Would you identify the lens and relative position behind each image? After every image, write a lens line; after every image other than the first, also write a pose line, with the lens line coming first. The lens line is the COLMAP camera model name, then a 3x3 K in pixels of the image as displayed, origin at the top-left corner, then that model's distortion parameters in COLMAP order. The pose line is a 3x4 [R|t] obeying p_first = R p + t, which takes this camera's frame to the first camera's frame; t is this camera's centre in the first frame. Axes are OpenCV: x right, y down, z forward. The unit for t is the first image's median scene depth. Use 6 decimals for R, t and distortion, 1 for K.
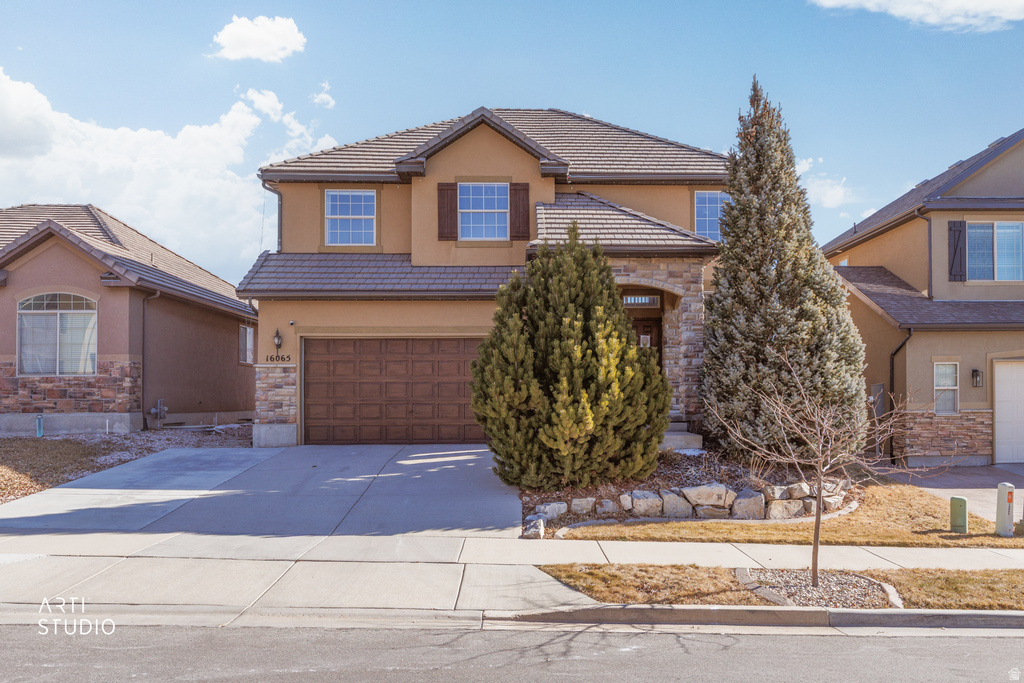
lens RADIAL K [[843.2, 0, 512.2], [0, 843.2, 393.4], [0, 0, 1]] dist [0.002254, 0.003584]
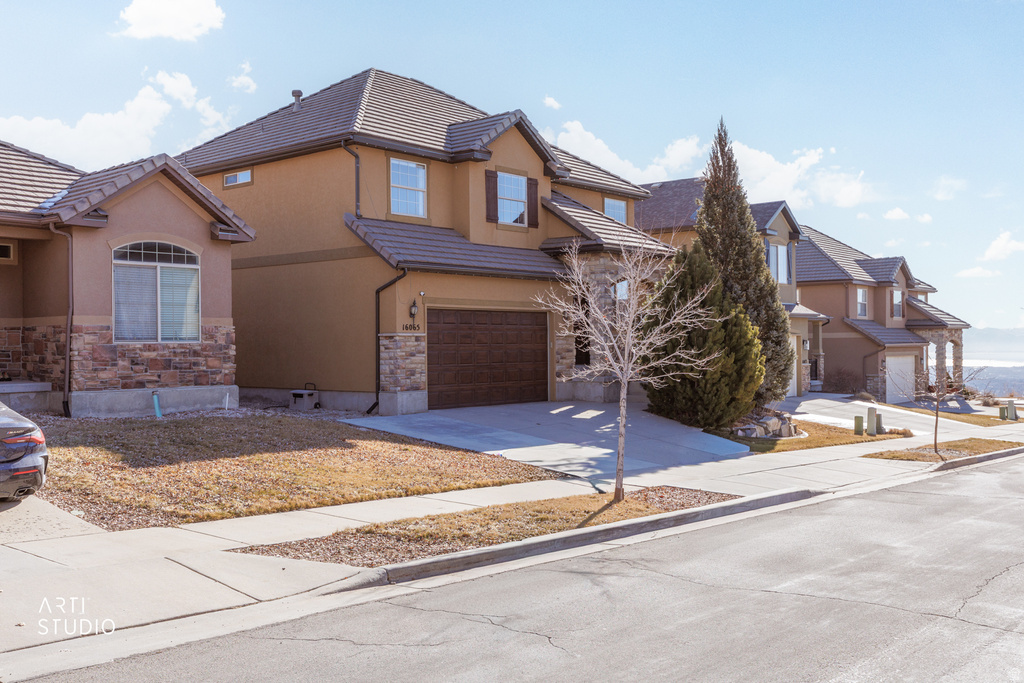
lens RADIAL K [[1023.3, 0, 512.0], [0, 1023.3, 341.5], [0, 0, 1]] dist [0.146042, -0.000978]
pose [[0.679962, 0.004251, 0.733235, -1.052389], [-0.004001, 0.999990, -0.002087, -0.021095], [-0.733236, -0.001515, 0.679972, 0.055990]]
